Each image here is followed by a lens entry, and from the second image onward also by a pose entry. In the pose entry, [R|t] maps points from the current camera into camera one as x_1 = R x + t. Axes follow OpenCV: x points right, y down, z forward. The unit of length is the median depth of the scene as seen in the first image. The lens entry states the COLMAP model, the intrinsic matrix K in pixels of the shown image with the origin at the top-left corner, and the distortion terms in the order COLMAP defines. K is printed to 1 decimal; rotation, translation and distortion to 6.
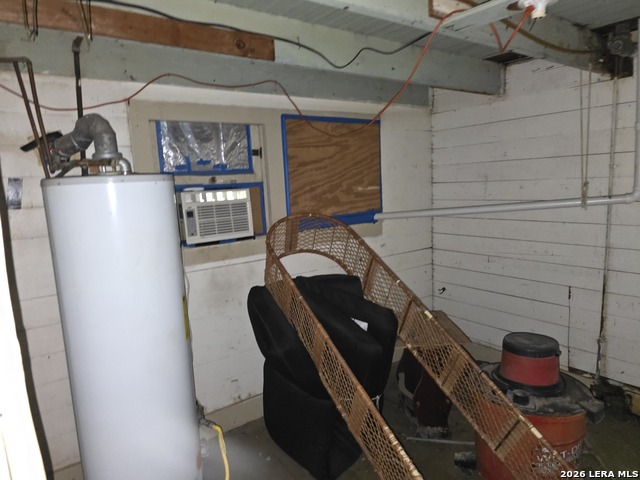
lens RADIAL K [[437.2, 0, 316.3], [0, 437.2, 240.3], [0, 0, 1]] dist [0.053258, -0.057060]
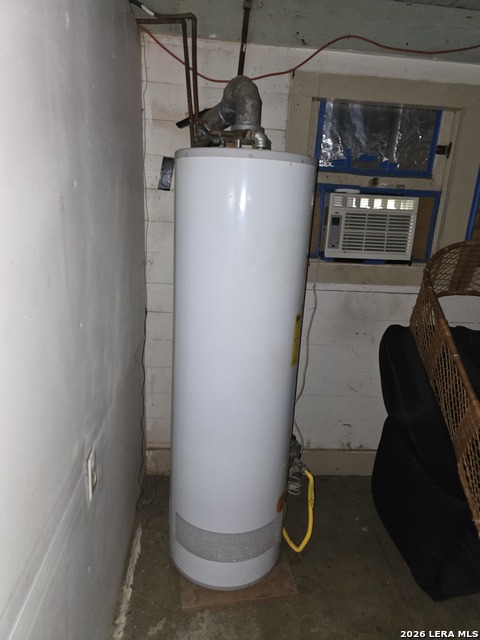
lens RADIAL K [[437.2, 0, 238.7], [0, 437.2, 324.2], [0, 0, 1]] dist [0.053258, -0.057060]
pose [[0.851467, 0.237038, -0.467778, -0.011413], [-0.172509, 0.968974, 0.177002, 0.013129], [0.495221, -0.070015, 0.865941, 0.180498]]
